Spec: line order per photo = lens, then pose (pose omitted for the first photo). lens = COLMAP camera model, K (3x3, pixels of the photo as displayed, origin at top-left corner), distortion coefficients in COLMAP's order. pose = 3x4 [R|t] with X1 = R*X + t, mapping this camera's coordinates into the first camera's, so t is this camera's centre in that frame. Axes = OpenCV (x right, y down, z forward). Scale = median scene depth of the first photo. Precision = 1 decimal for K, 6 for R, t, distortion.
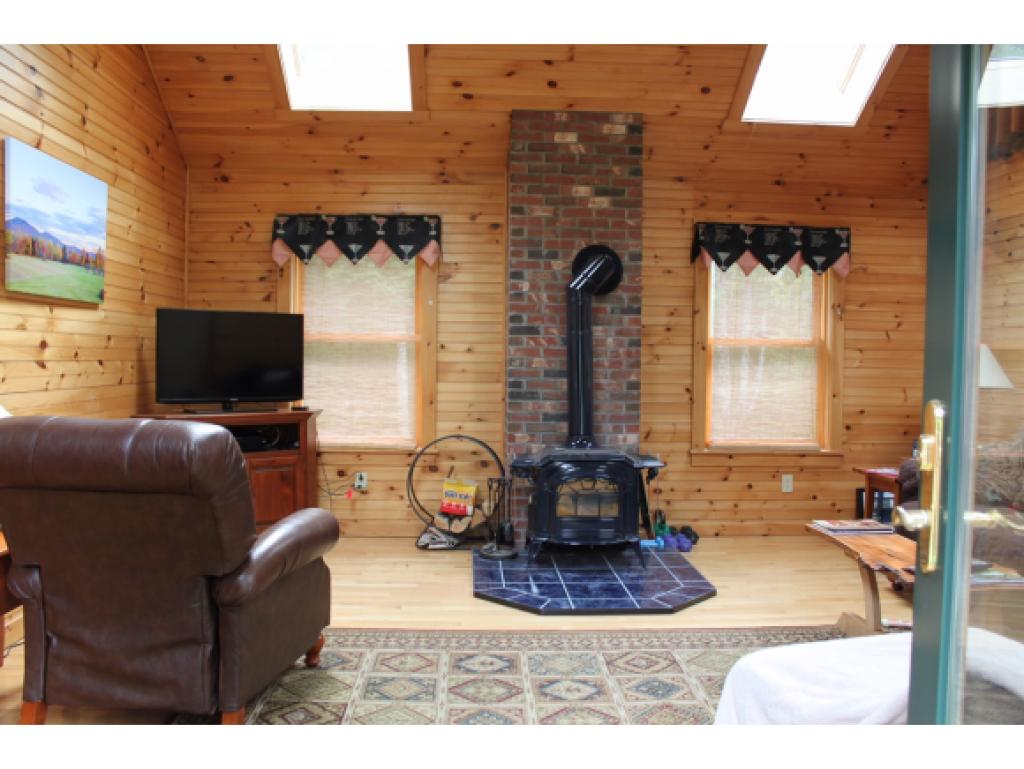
lens RADIAL K [[864.3, 0, 504.0], [0, 864.3, 387.0], [0, 0, 1]] dist [-0.167669, 0.205705]
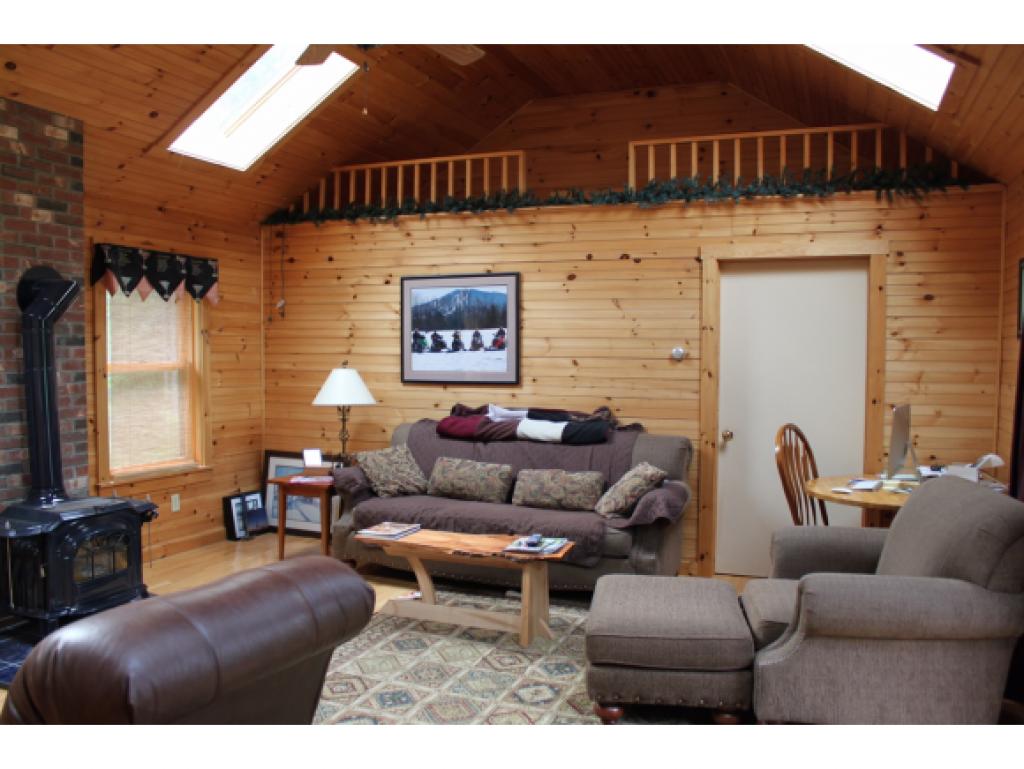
lens RADIAL K [[864.3, 0, 504.0], [0, 864.3, 387.0], [0, 0, 1]] dist [-0.167669, 0.205705]
pose [[0.427148, -0.049043, 0.902850, -0.457535], [0.025387, 0.998785, 0.042243, -0.066523], [-0.903825, 0.004876, 0.427874, 0.217113]]
